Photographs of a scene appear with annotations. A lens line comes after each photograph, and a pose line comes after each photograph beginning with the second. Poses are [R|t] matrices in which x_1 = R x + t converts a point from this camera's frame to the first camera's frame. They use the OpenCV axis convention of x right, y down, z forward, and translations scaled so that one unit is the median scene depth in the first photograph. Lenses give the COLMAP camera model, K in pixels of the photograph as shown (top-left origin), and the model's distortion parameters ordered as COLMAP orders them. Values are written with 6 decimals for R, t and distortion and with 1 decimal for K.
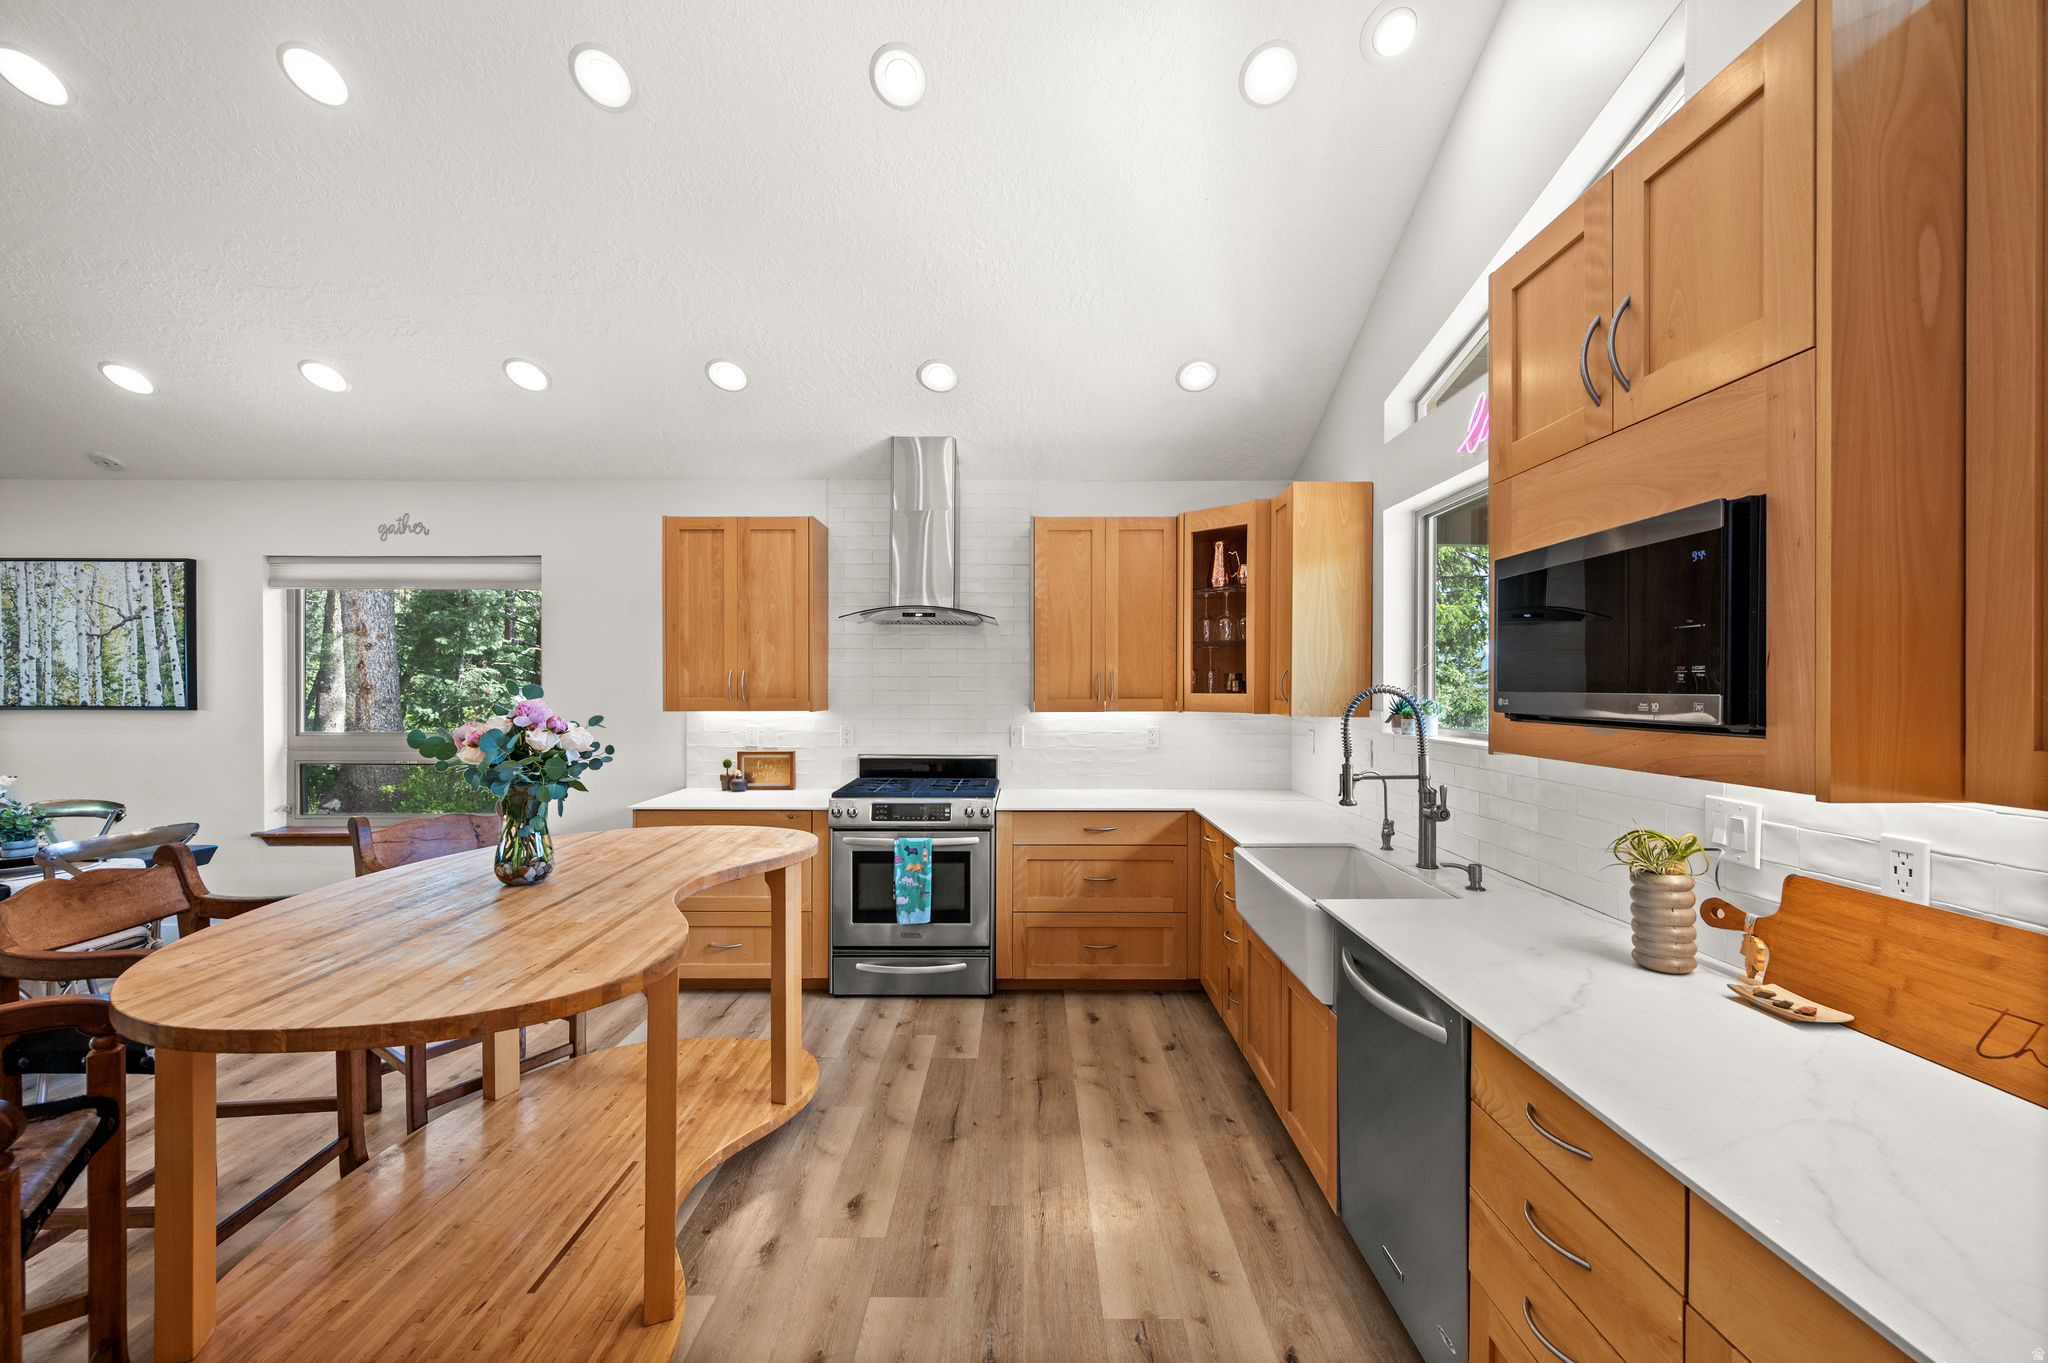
lens RADIAL K [[825.2, 0, 1018.1], [0, 825.2, 697.4], [0, 0, 1]] dist [-0.000054, -0.000088]
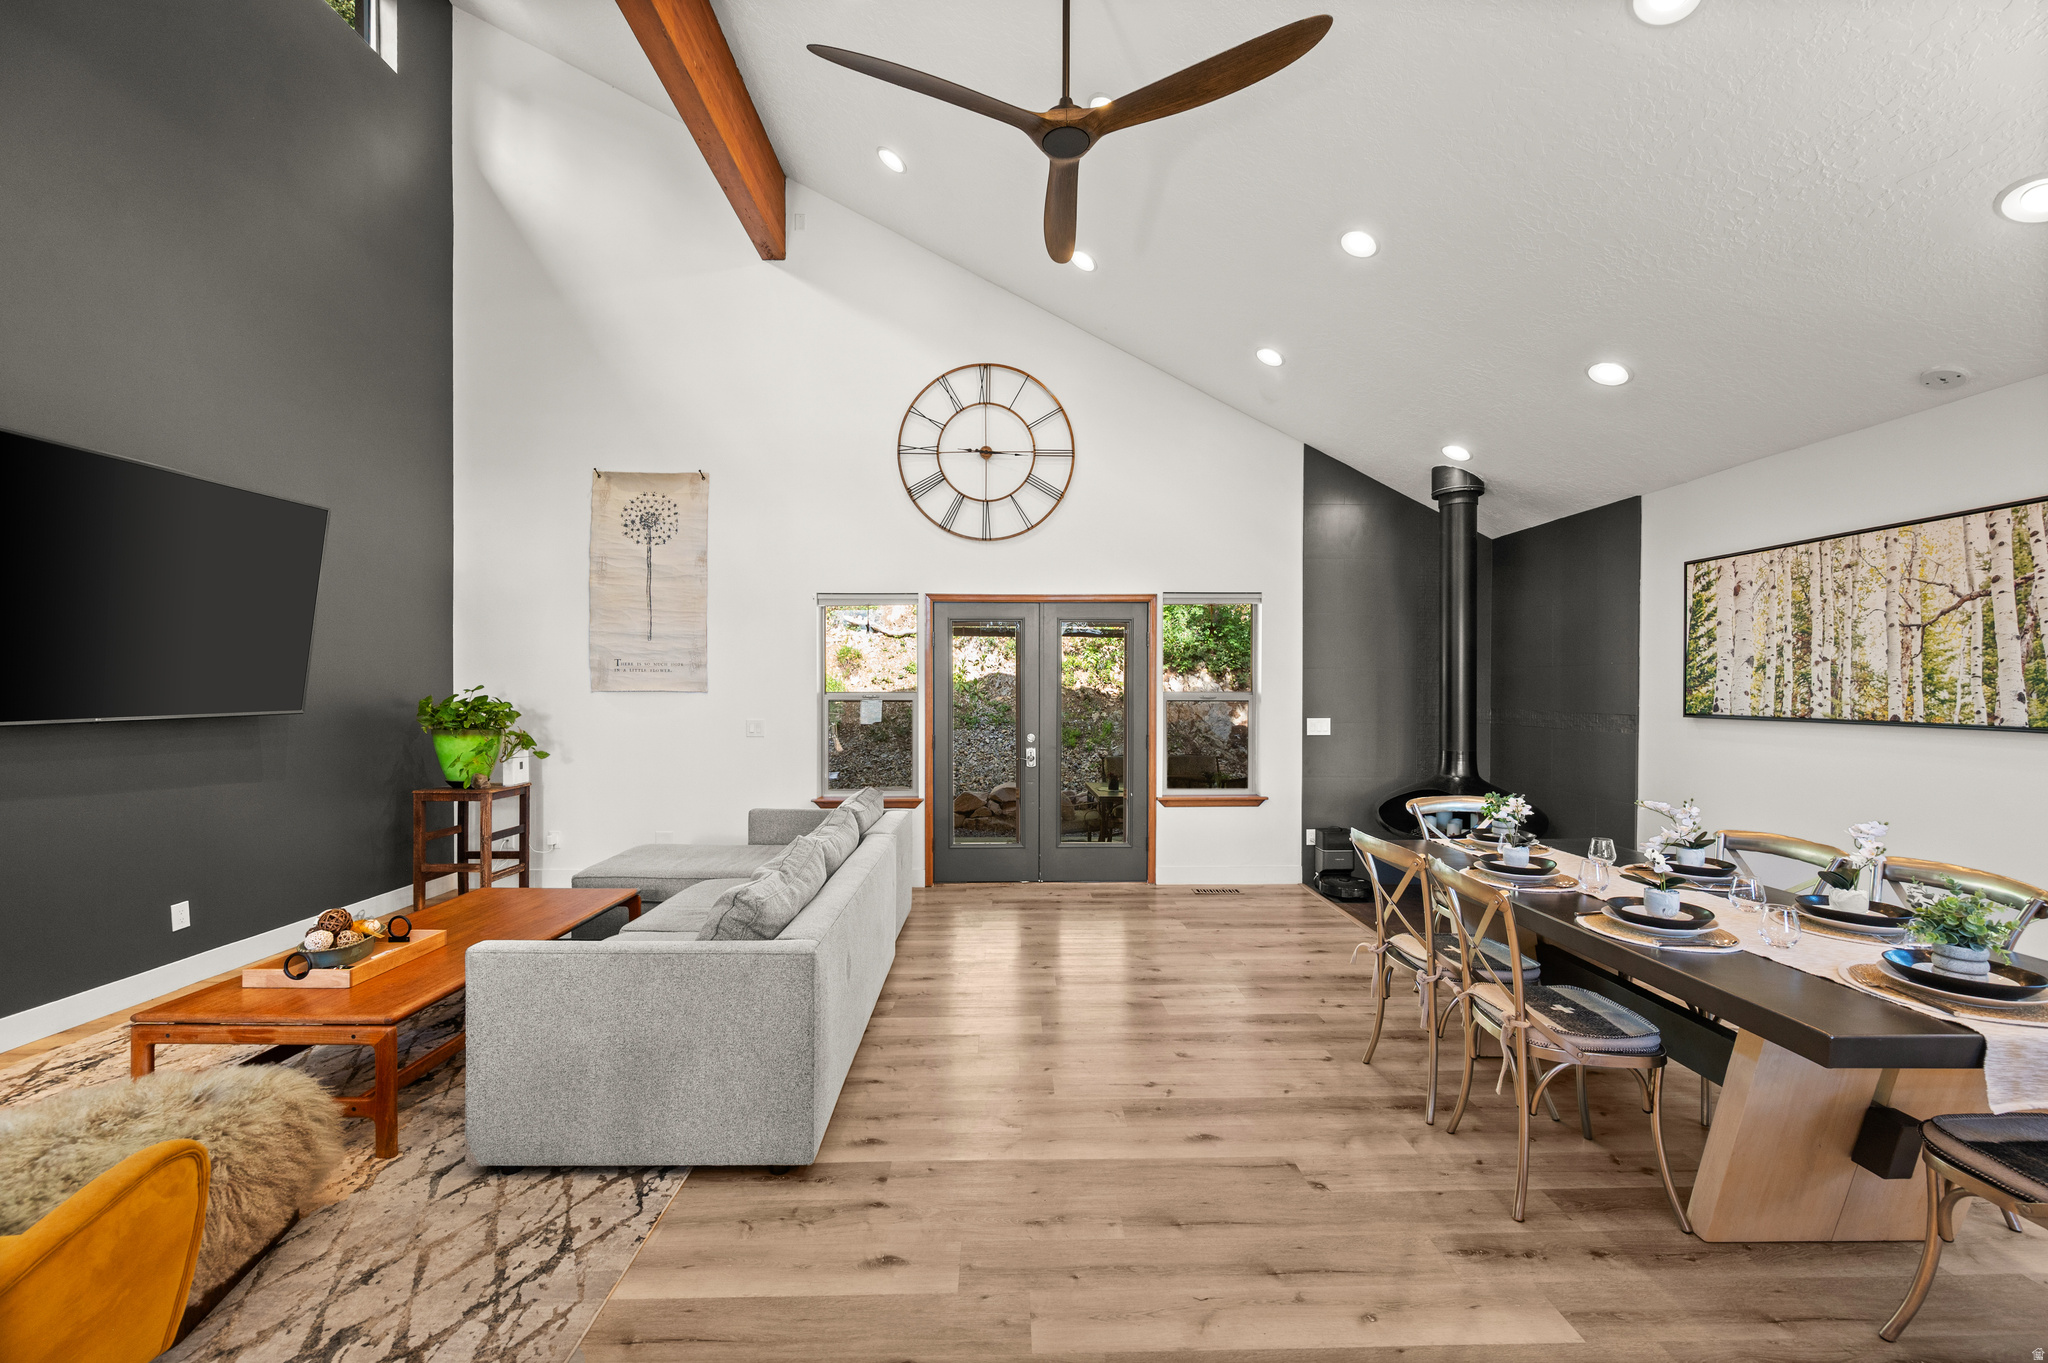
lens RADIAL K [[825.2, 0, 1022.9], [0, 825.2, 693.3], [0, 0, 1]] dist [-0.000054, -0.000088]
pose [[0.032075, 0.004956, -0.999473, -0.413534], [-0.012989, 0.999905, 0.004541, -0.008101], [0.999401, 0.012836, 0.032136, 0.189010]]
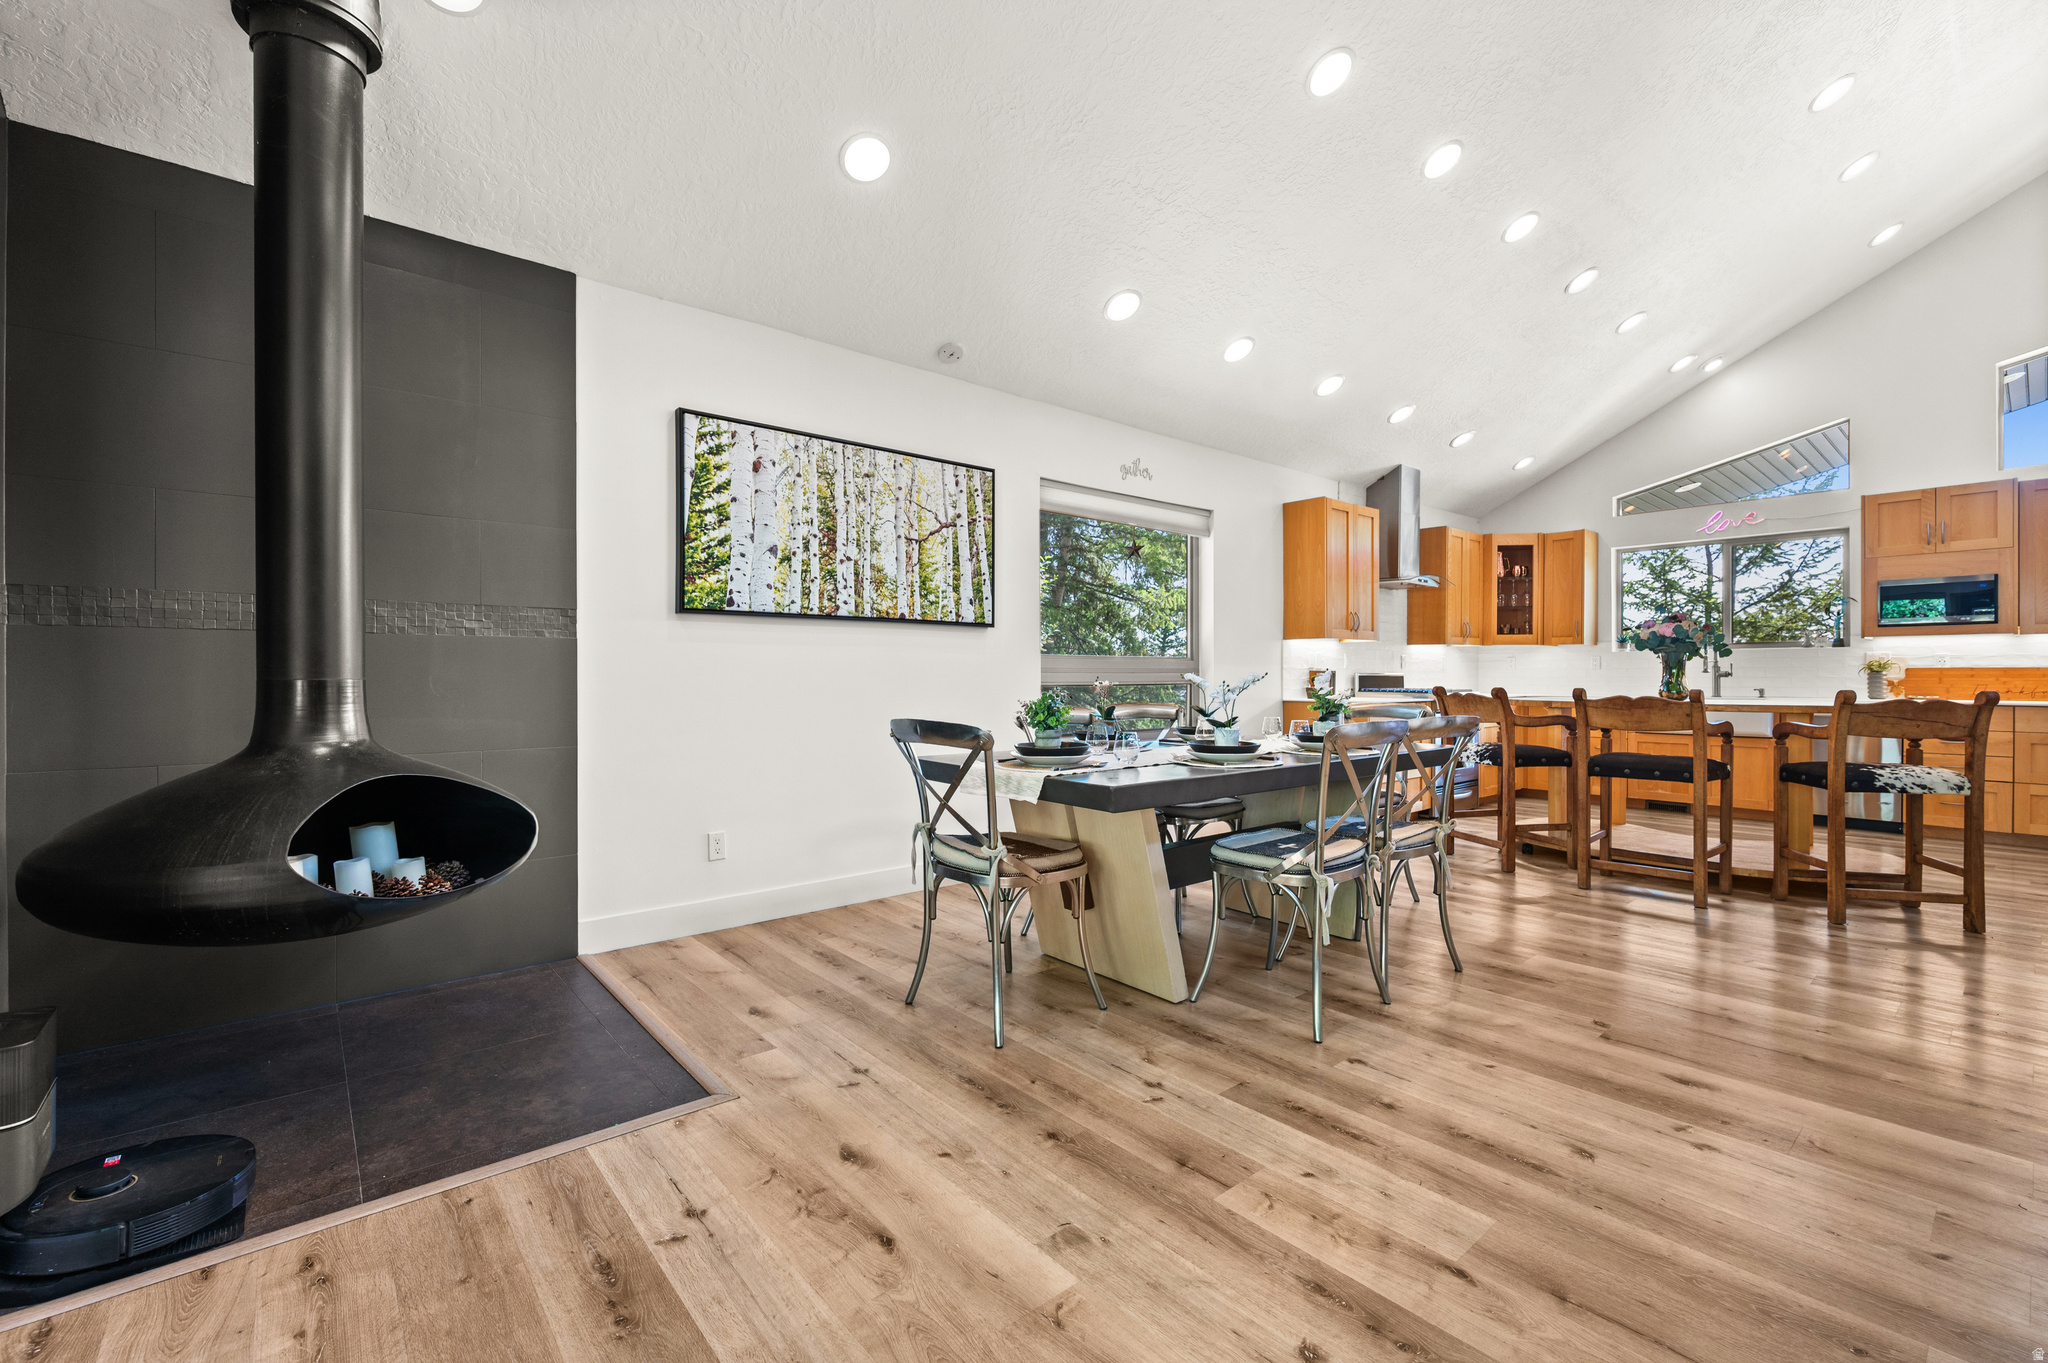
lens RADIAL K [[869.4, 0, 1038.6], [0, 869.4, 675.5], [0, 0, 1]] dist [0.000675, 0.000583]
pose [[0.751988, -0.003689, 0.659167, -1.635412], [0.011056, 0.999914, -0.007016, 0.079145], [-0.659084, 0.012563, 0.751964, 0.208594]]
